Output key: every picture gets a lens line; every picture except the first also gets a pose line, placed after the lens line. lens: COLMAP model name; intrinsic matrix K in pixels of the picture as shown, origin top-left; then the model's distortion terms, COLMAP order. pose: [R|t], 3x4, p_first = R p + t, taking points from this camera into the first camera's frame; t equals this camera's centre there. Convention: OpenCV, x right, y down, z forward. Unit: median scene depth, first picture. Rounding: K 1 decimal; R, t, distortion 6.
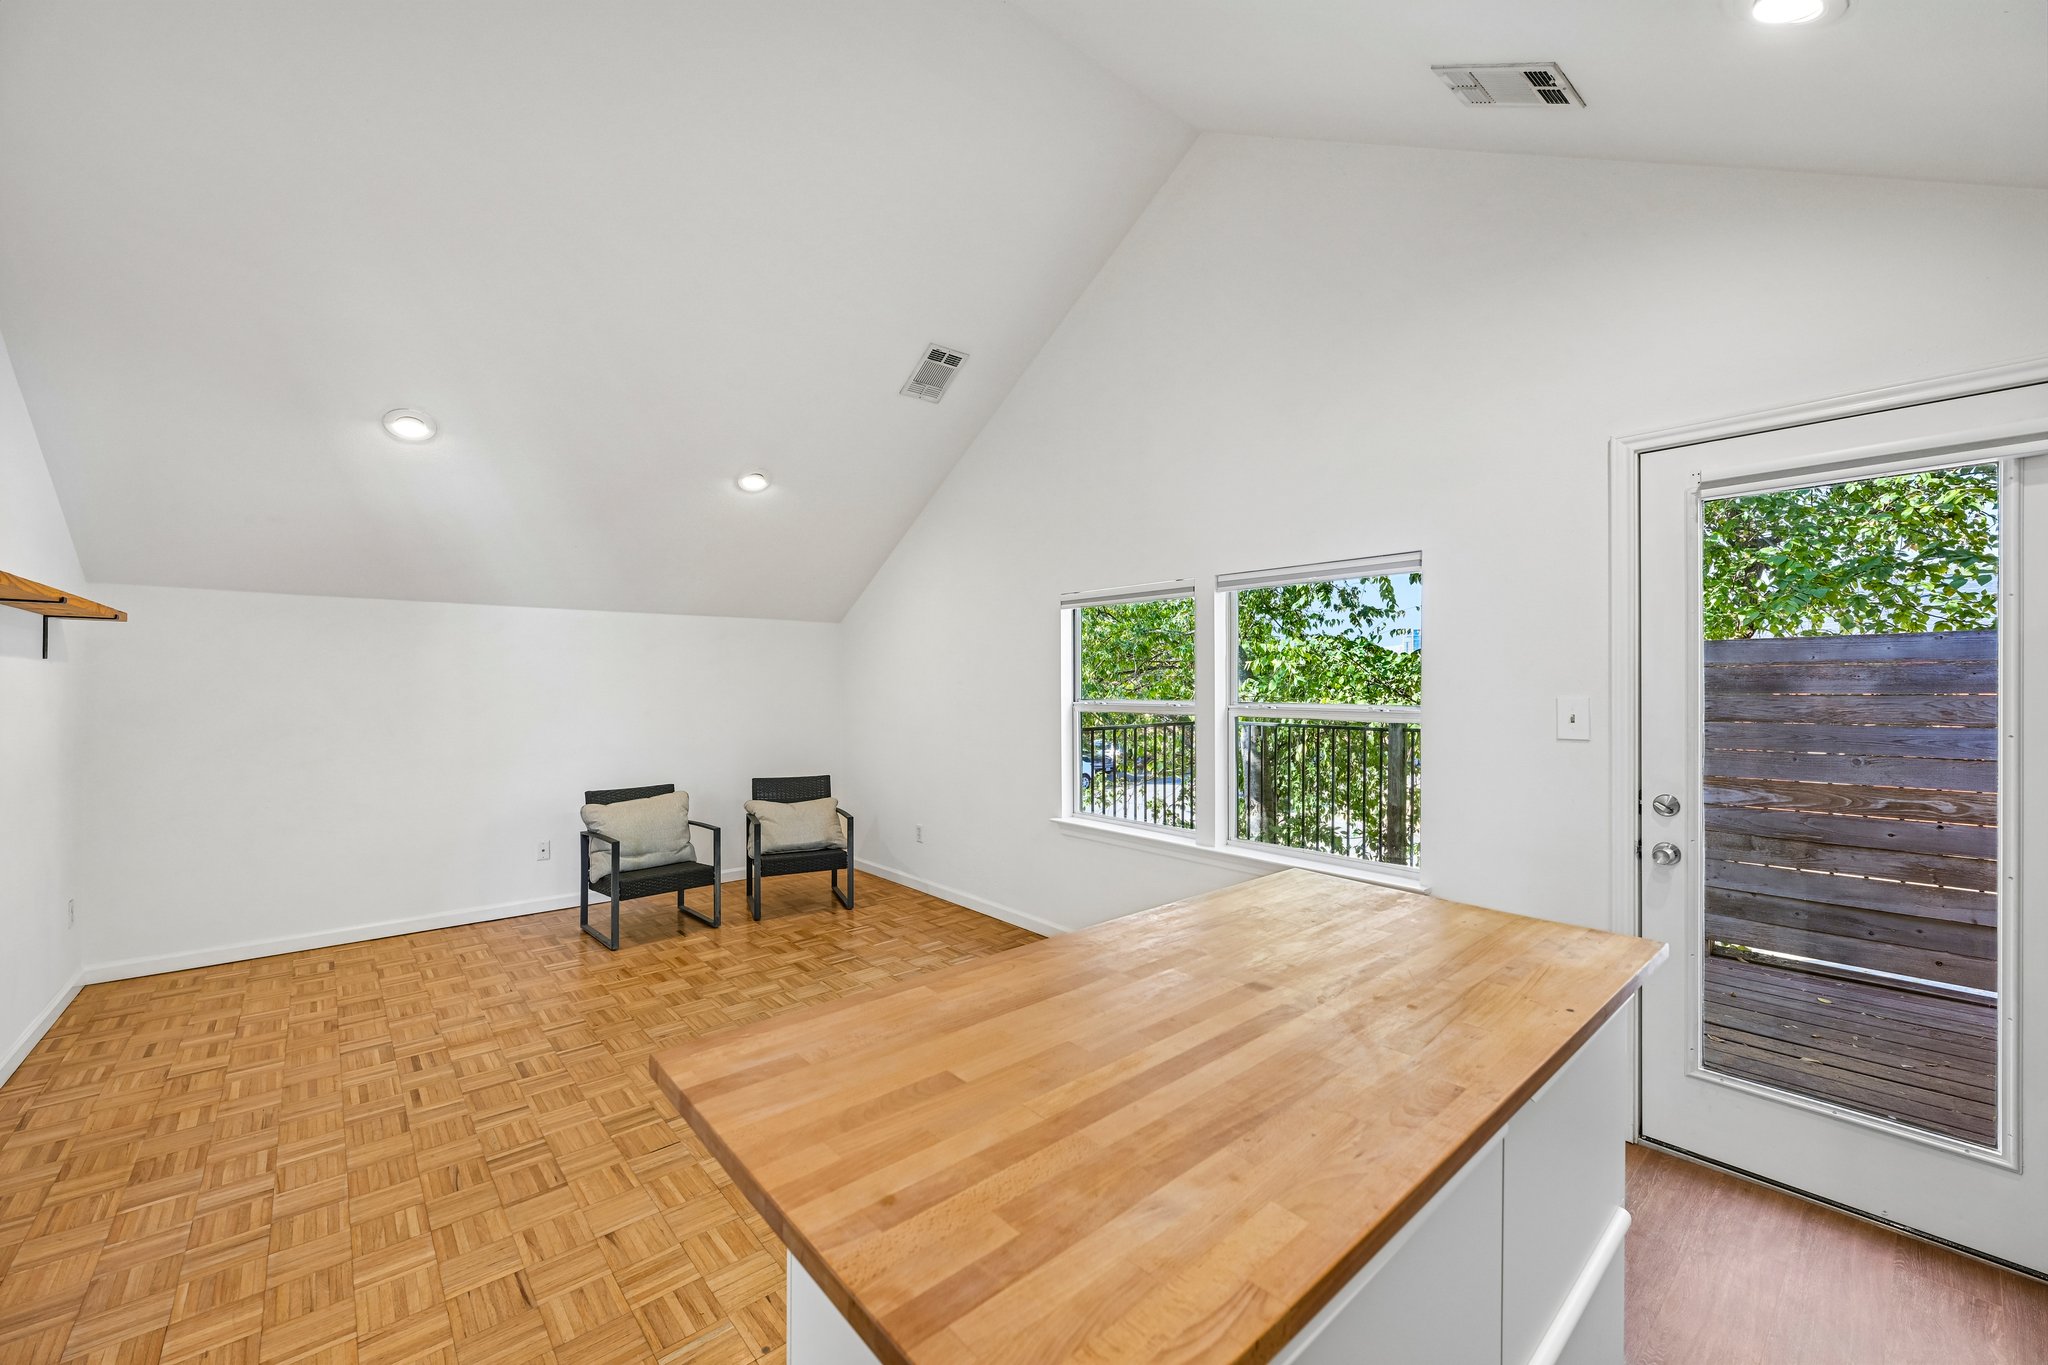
lens RADIAL K [[807.4, 0, 1023.3], [0, 807.4, 684.4], [0, 0, 1]] dist [-0.000725, -0.000149]
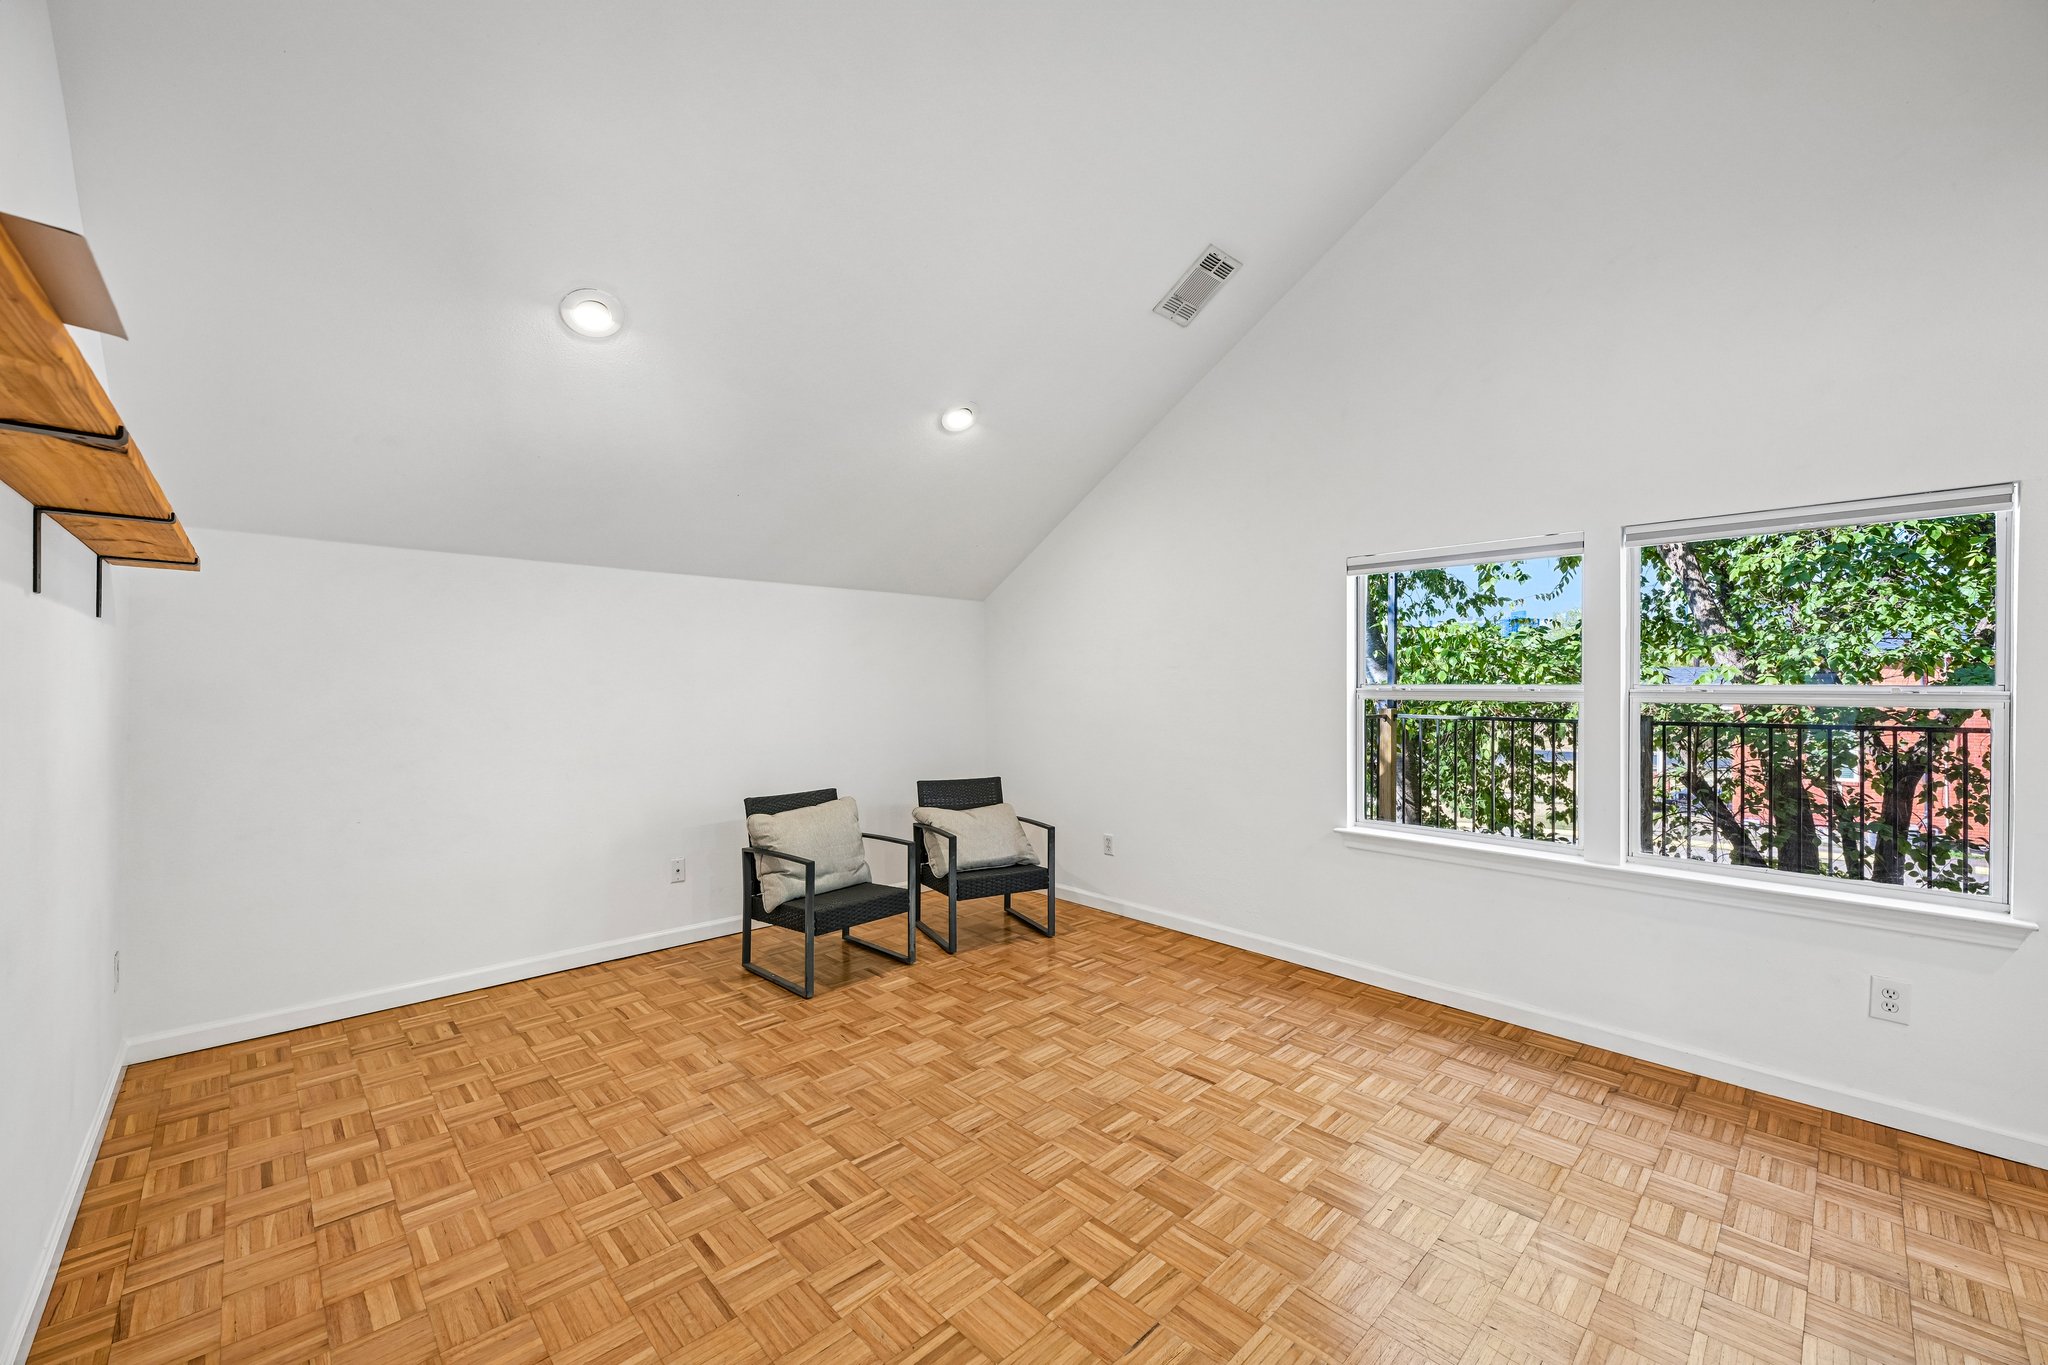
lens RADIAL K [[807.4, 0, 1022.5], [0, 807.4, 684.5], [0, 0, 1]] dist [-0.000725, -0.000149]
pose [[0.998816, 0.001831, 0.048622, -0.380578], [-0.001848, 0.999998, 0.000307, 0.021778], [-0.048622, -0.000397, 0.998817, 0.221110]]
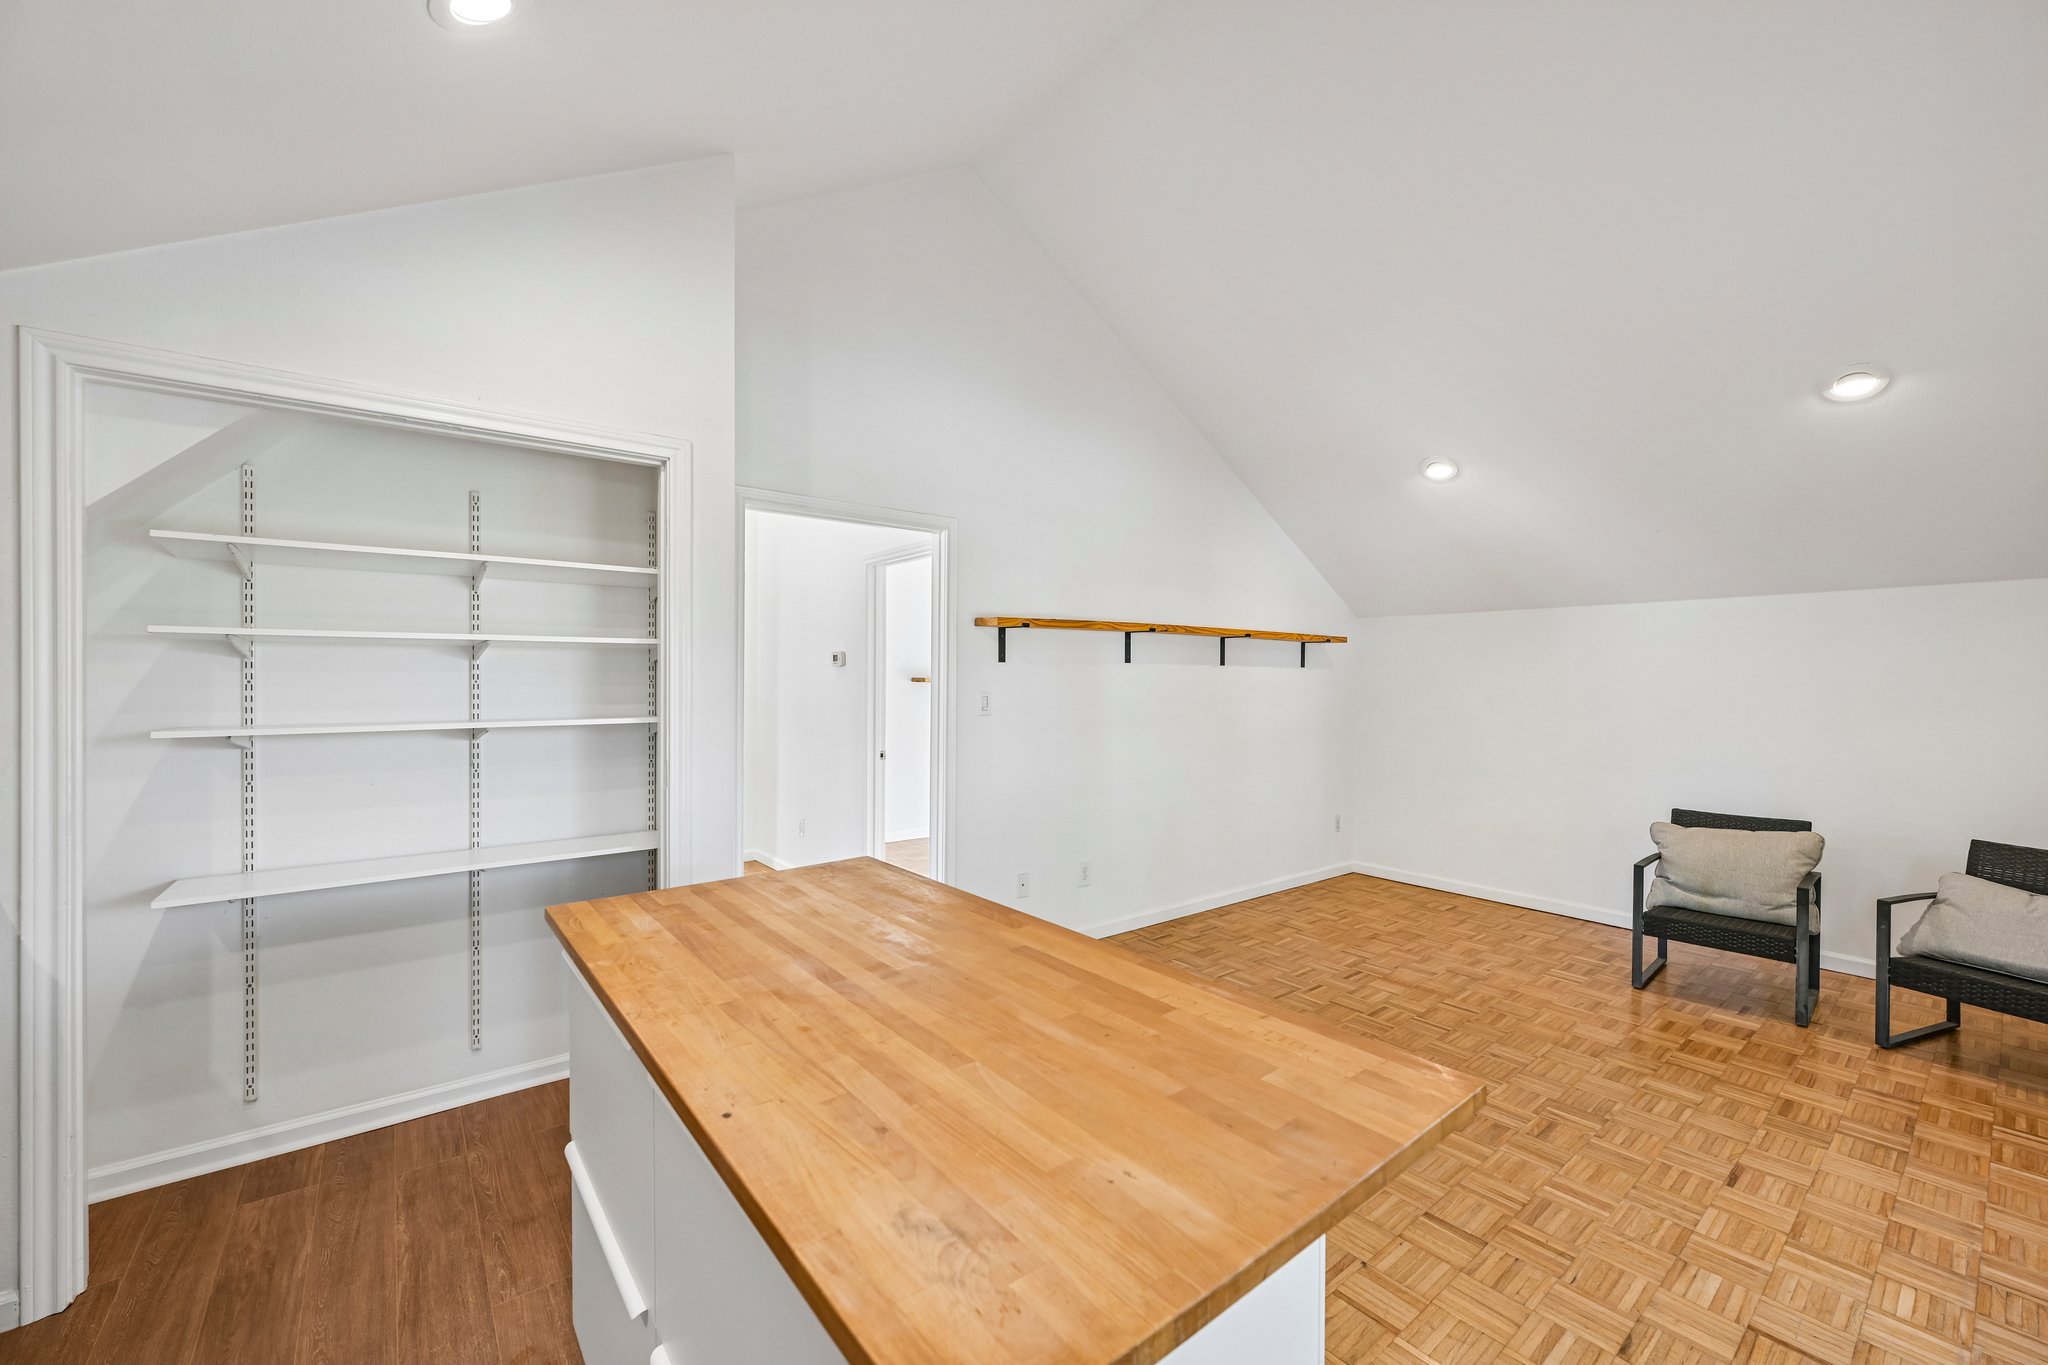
lens RADIAL K [[807.4, 0, 1022.7], [0, 807.4, 683.8], [0, 0, 1]] dist [-0.000725, -0.000149]
pose [[-0.047049, 0.005214, -0.998879, 0.455596], [-0.007993, 0.999952, 0.005596, -0.002091], [0.998861, 0.008247, -0.047005, 0.420969]]
